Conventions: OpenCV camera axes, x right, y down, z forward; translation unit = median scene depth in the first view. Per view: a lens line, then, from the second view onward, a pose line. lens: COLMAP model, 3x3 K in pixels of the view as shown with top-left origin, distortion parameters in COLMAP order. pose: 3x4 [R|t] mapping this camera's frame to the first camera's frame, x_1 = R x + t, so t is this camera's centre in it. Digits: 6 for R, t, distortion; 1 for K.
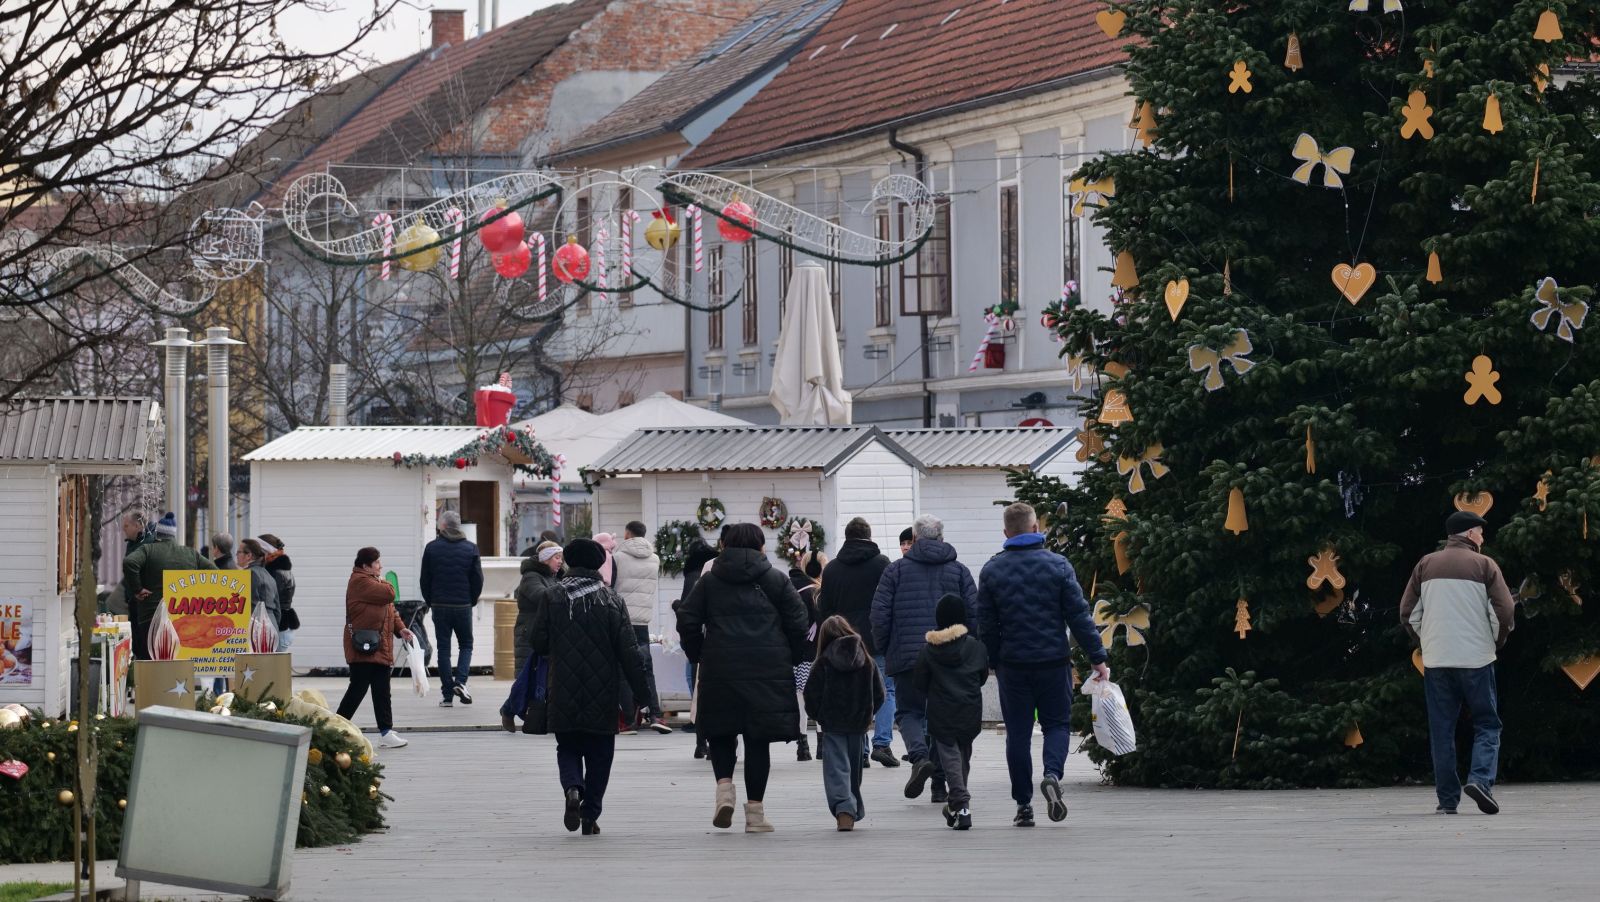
lens RADIAL K [[8259.1, 0, 800.0], [0, 8259.1, 451.4], [0, 0, 1]] dist [-0.303234, 0.000000]
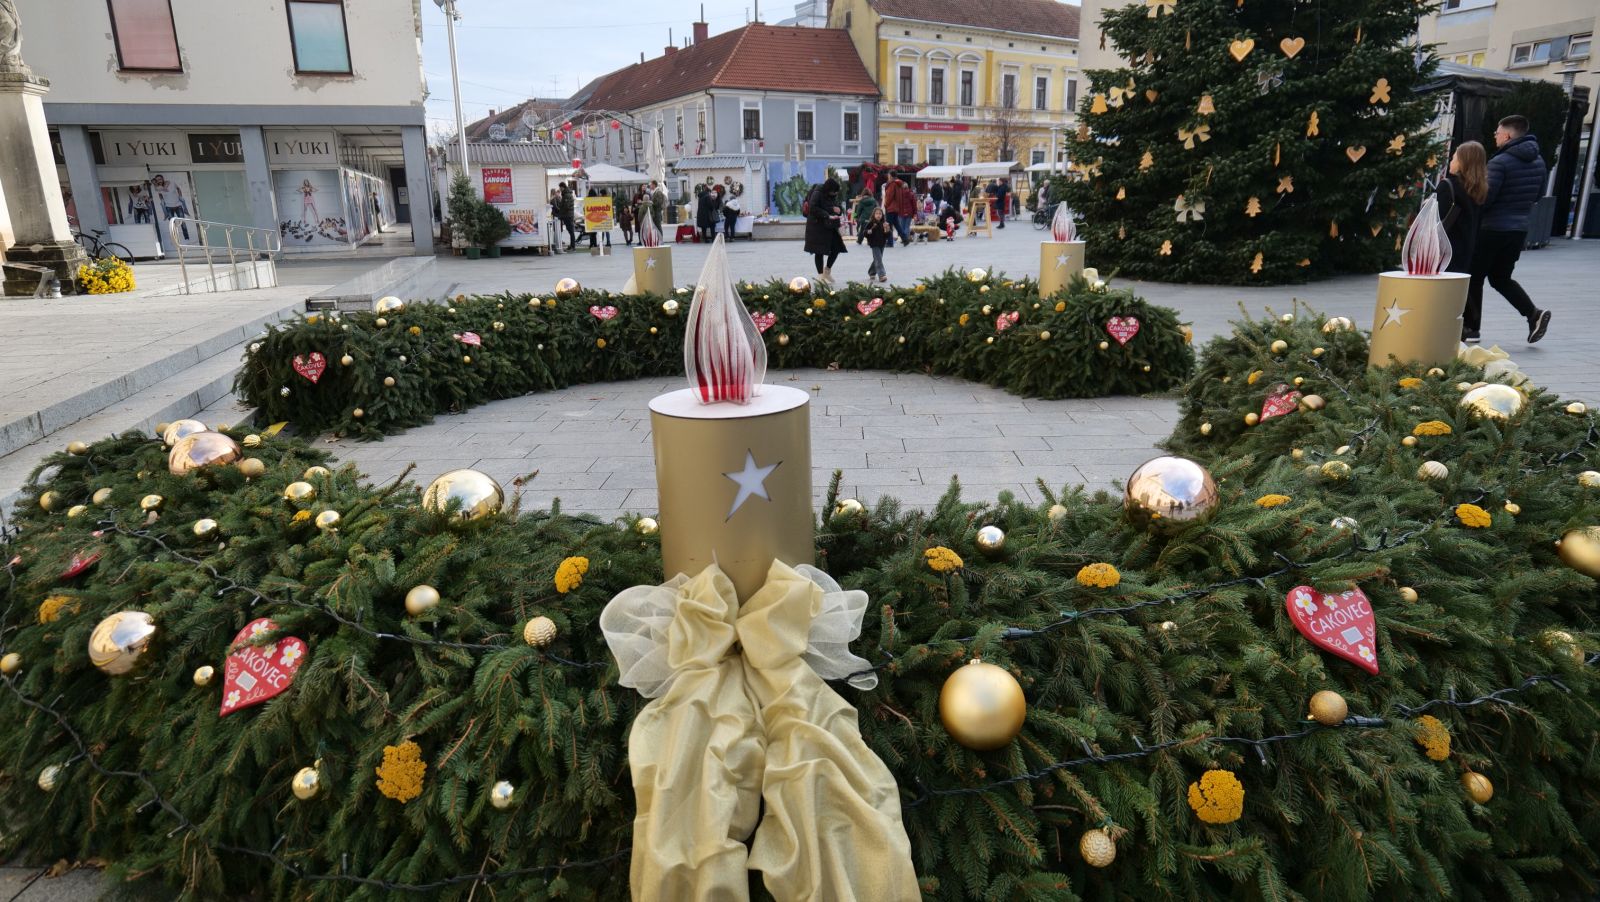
lens RADIAL K [[933.4, 0, 800.1], [0, 933.4, 451.9], [0, 0, 1]] dist [-0.007190, -0.000639]
pose [[0.957163, -0.088745, 0.275614, -0.134725], [0.010031, 0.961465, 0.274746, 0.013518], [-0.289375, -0.260212, 0.921169, 0.783529]]
